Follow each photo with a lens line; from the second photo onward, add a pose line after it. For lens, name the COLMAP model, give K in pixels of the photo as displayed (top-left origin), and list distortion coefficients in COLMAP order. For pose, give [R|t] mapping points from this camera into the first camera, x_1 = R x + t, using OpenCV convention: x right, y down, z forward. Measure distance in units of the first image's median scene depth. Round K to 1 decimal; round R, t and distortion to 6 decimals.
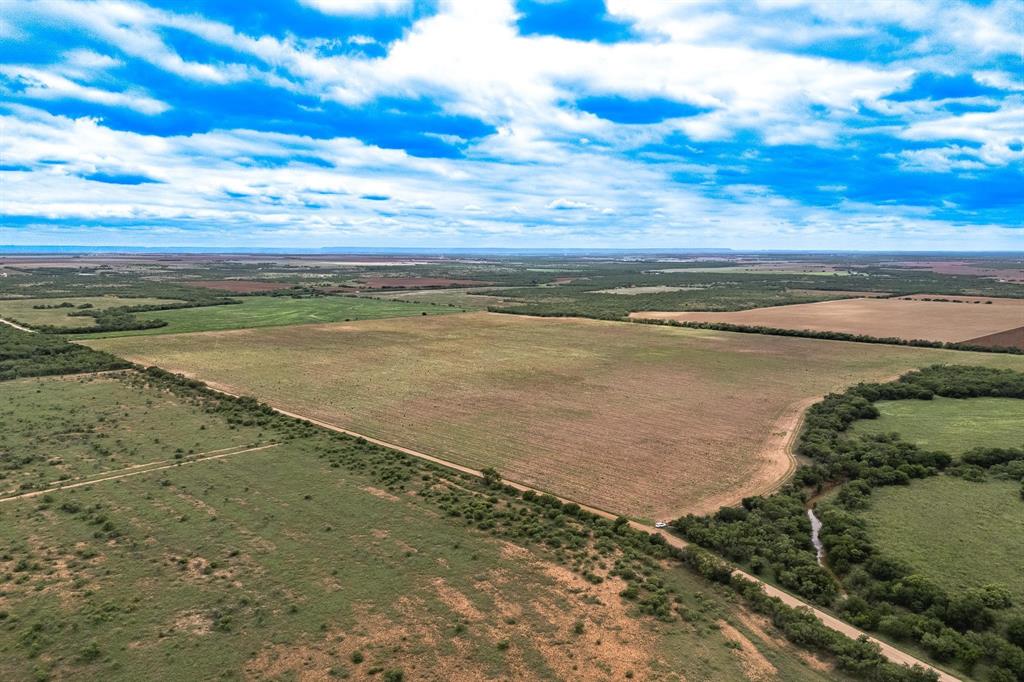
lens RADIAL K [[740.4, 0, 512.0], [0, 740.4, 341.0], [0, 0, 1]] dist [0.081290, -0.085987]
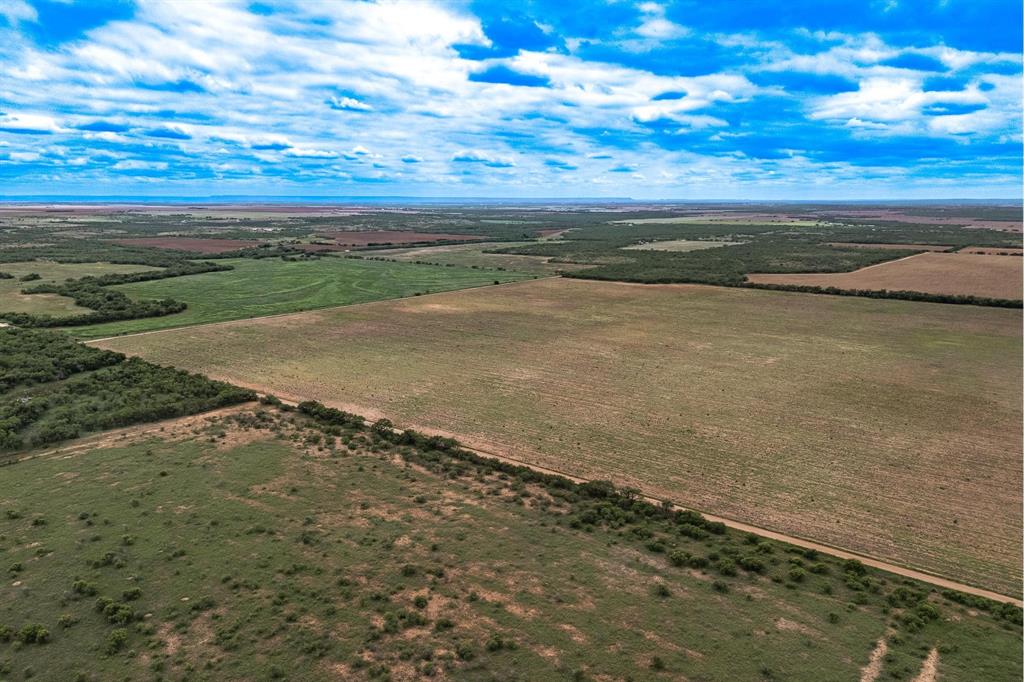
lens RADIAL K [[740.4, 0, 512.0], [0, 740.4, 341.0], [0, 0, 1]] dist [0.081290, -0.085987]
pose [[0.990757, -0.026058, 0.133123, -0.539748], [0.017178, 0.997577, 0.067420, -0.069639], [-0.134557, -0.064510, 0.988804, 0.539426]]
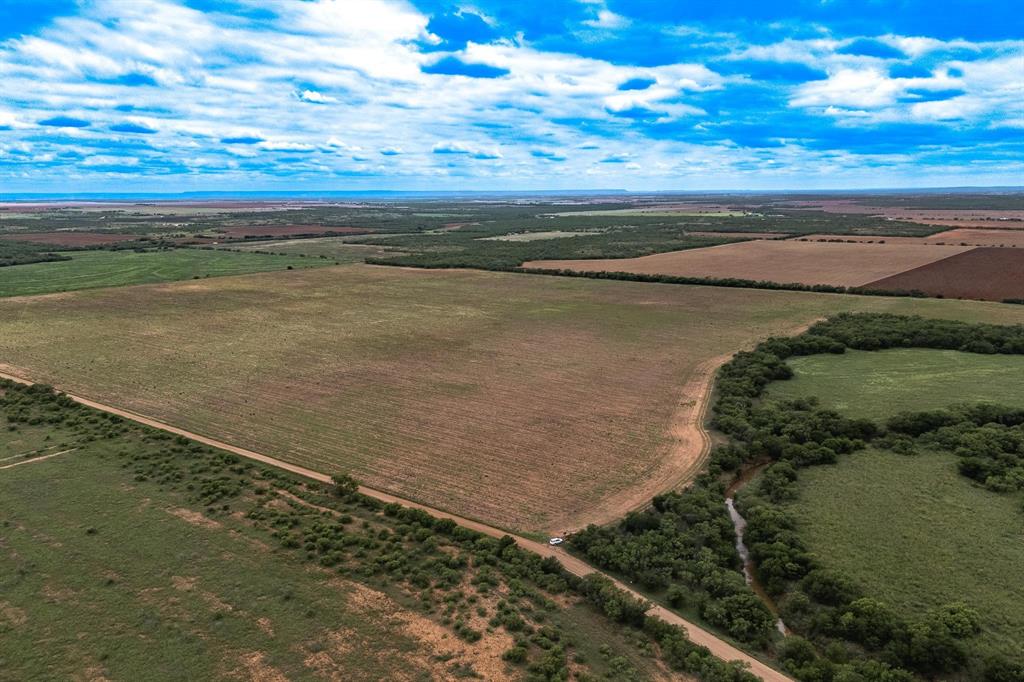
lens RADIAL K [[781.7, 0, 511.6], [0, 781.7, 326.2], [0, 0, 1]] dist [0.081002, -0.086473]
pose [[0.990073, -0.034365, 0.136290, 0.027890], [0.027960, 0.998425, 0.048637, -0.015301], [-0.137746, -0.044343, 0.989474, 0.113538]]
